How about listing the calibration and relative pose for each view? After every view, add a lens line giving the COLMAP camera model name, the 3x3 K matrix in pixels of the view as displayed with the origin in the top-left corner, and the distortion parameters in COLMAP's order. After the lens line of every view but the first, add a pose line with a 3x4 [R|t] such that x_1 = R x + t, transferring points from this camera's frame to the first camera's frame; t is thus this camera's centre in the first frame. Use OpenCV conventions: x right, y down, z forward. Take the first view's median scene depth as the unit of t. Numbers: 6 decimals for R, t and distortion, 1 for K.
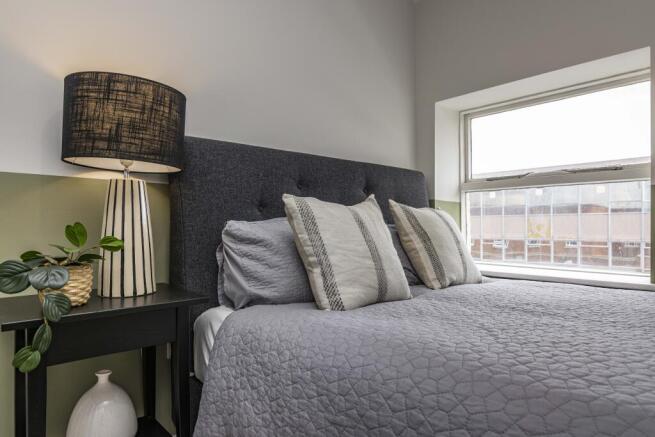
lens RADIAL K [[407.6, 0, 328.7], [0, 407.6, 224.1], [0, 0, 1]] dist [-0.001413, -0.000525]
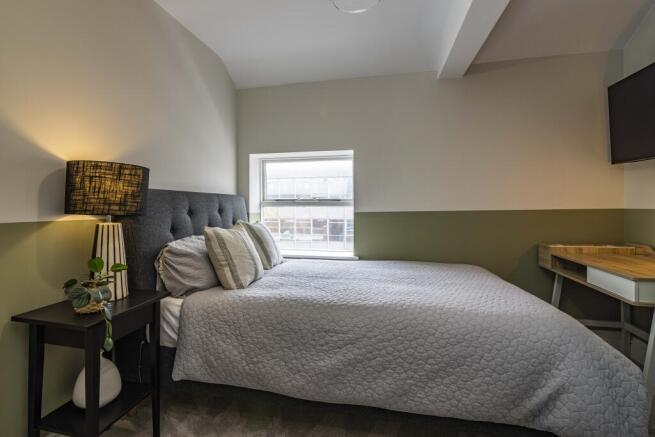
lens RADIAL K [[326.3, 0, 304.6], [0, 326.3, 201.1], [0, 0, 1]] dist [0.000407, -0.000154]
pose [[0.829926, 0.006918, 0.557830, -0.568127], [-0.000442, 0.999931, -0.011744, -0.178165], [-0.557873, 0.009500, 0.829872, -0.435019]]
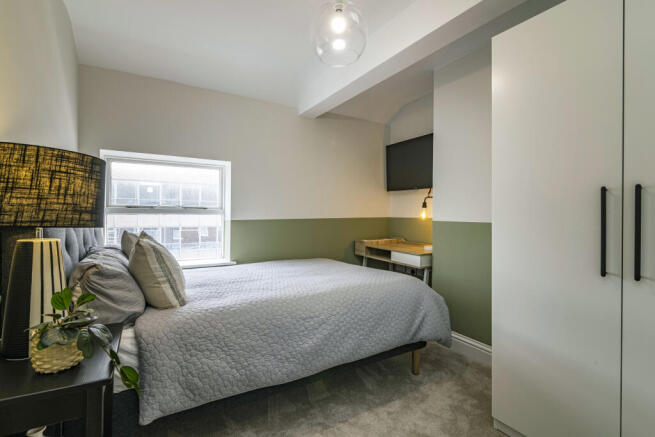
lens RADIAL K [[304.8, 0, 329.1], [0, 304.8, 211.4], [0, 0, 1]] dist [-0.000146, -0.000004]
pose [[0.193407, 0.010299, 0.981064, -1.113653], [-0.012195, 0.999893, -0.008093, -0.183353], [-0.981043, -0.010399, 0.193512, 0.122881]]
